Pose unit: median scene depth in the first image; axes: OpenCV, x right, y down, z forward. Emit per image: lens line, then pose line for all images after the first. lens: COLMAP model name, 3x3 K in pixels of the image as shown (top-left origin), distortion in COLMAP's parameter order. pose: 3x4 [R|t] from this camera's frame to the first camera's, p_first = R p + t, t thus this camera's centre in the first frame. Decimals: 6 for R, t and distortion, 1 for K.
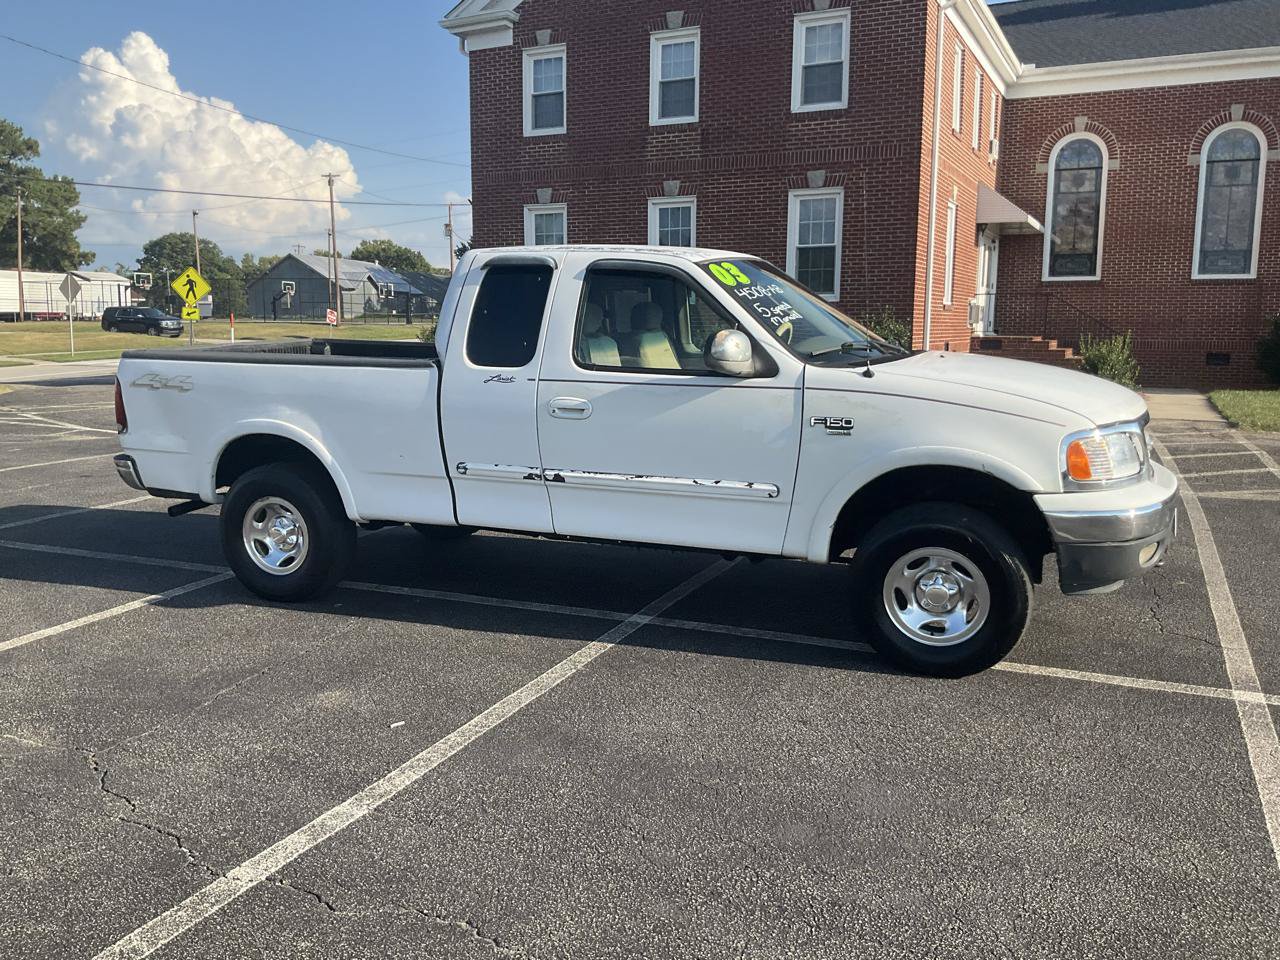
lens RADIAL K [[1060.0, 0, 640.0], [0, 1060.0, 480.0], [0, 0, 1]] dist [0.082908, -0.167103]
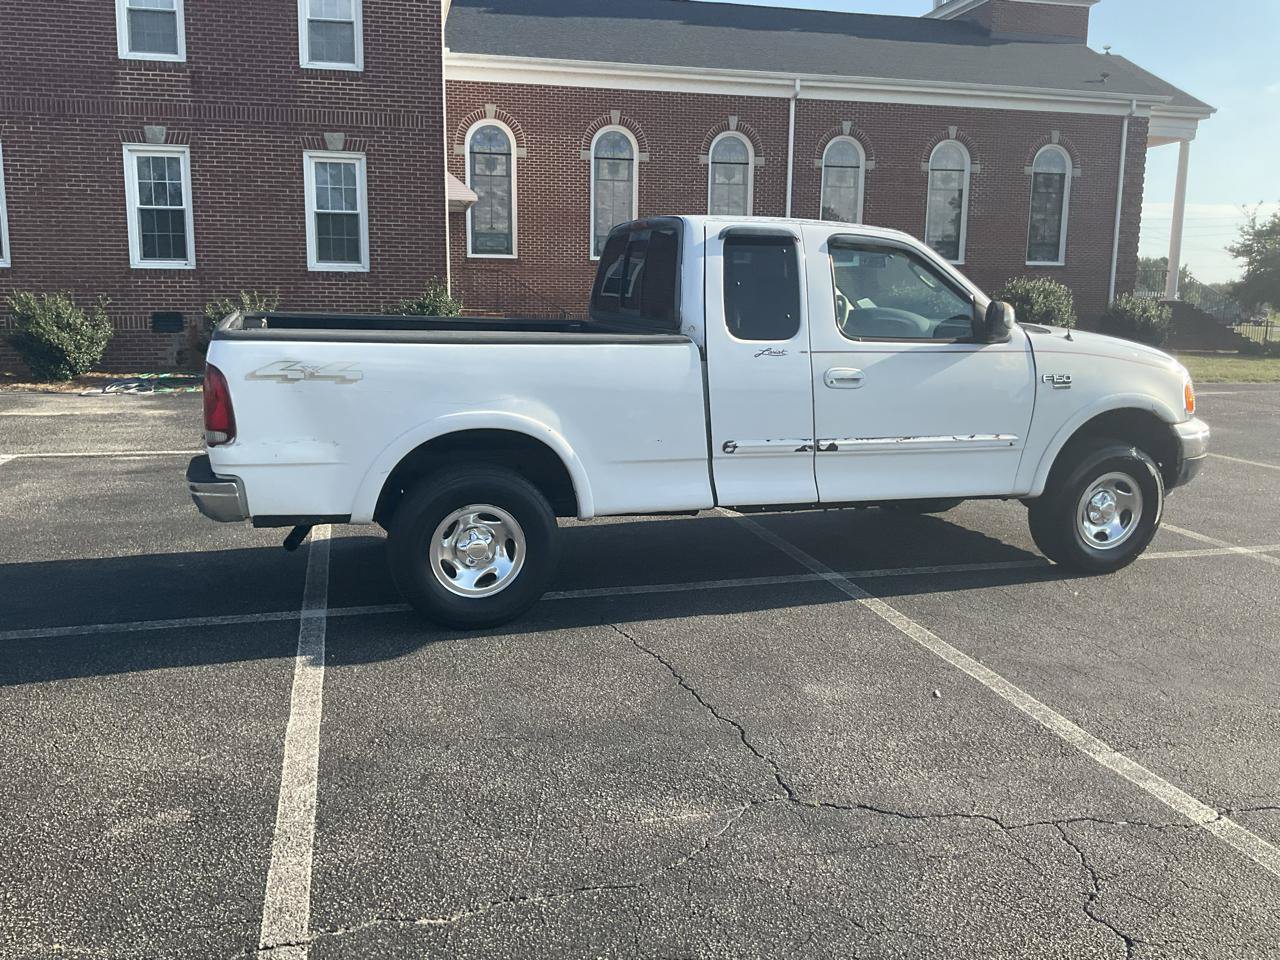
lens RADIAL K [[1060.0, 0, 640.0], [0, 1060.0, 480.0], [0, 0, 1]] dist [0.082908, -0.167103]
pose [[0.772972, -0.102365, 0.626128, -0.823038], [0.086130, 0.994692, 0.056292, -0.041847], [-0.628567, 0.010416, 0.777686, 0.302136]]
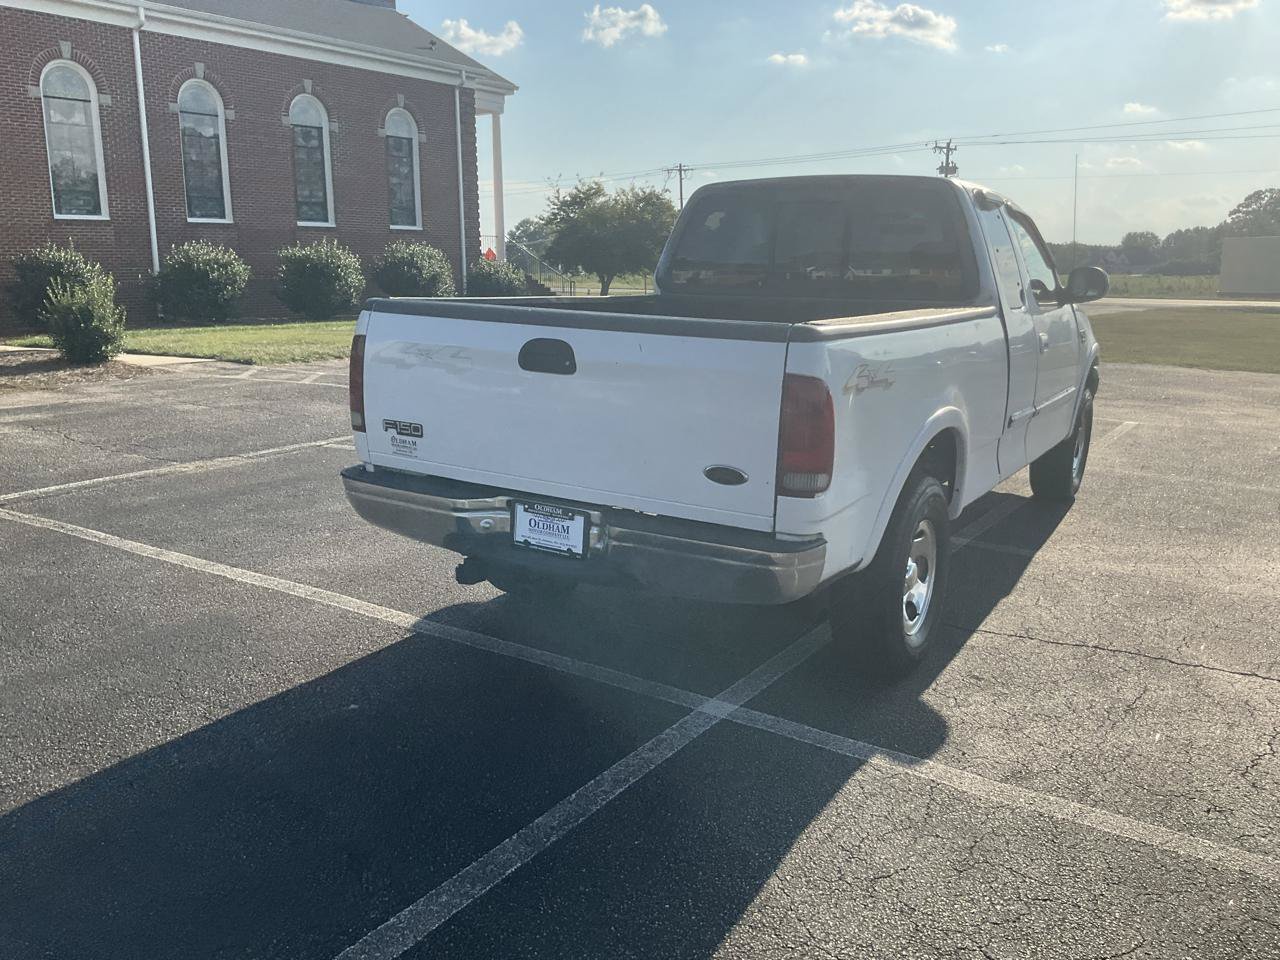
lens RADIAL K [[1063.7, 0, 615.1], [0, 1063.7, 480.9], [0, 0, 1]] dist [0.097251, -0.166466]
pose [[0.179282, -0.200119, 0.963229, -1.132153], [0.149909, 0.973216, 0.174291, -0.180658], [-0.972309, 0.113150, 0.204480, 1.194182]]
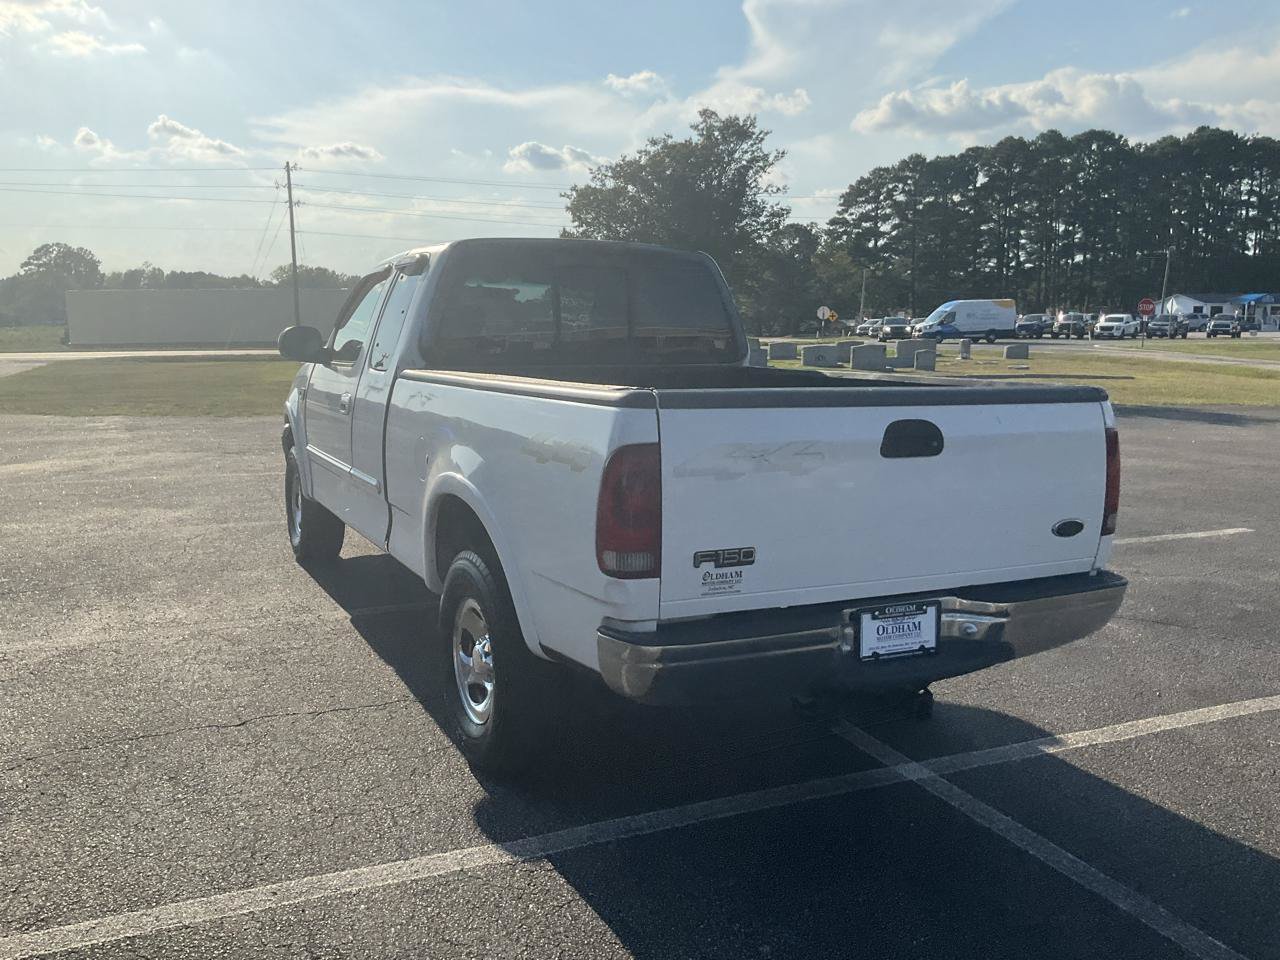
lens RADIAL K [[1070.7, 0, 640.0], [0, 1070.7, 480.0], [0, 0, 1]] dist [0.088461, -0.177826]
pose [[-0.752792, -0.104195, 0.649960, -0.733339], [0.097806, 0.958728, 0.266974, -0.311161], [-0.650952, 0.264546, -0.711532, 1.956470]]
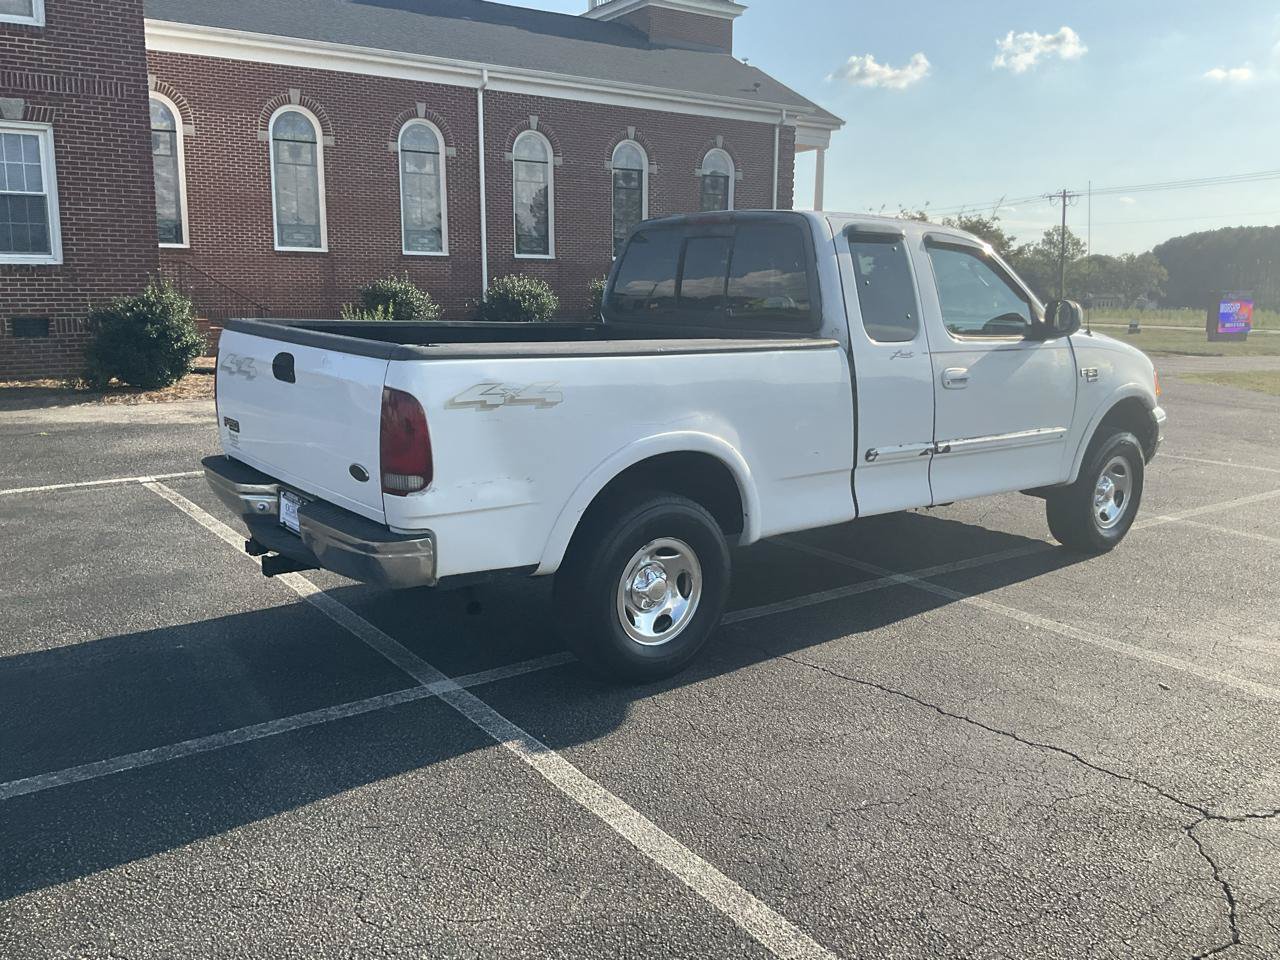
lens RADIAL K [[1055.2, 0, 640.0], [0, 1055.2, 480.0], [0, 0, 1]] dist [0.077671, -0.127330]
pose [[0.499579, -0.150622, 0.853073, -1.034684], [0.125021, 0.986995, 0.101052, -0.105731], [-0.857199, 0.056169, 0.511912, 0.697464]]
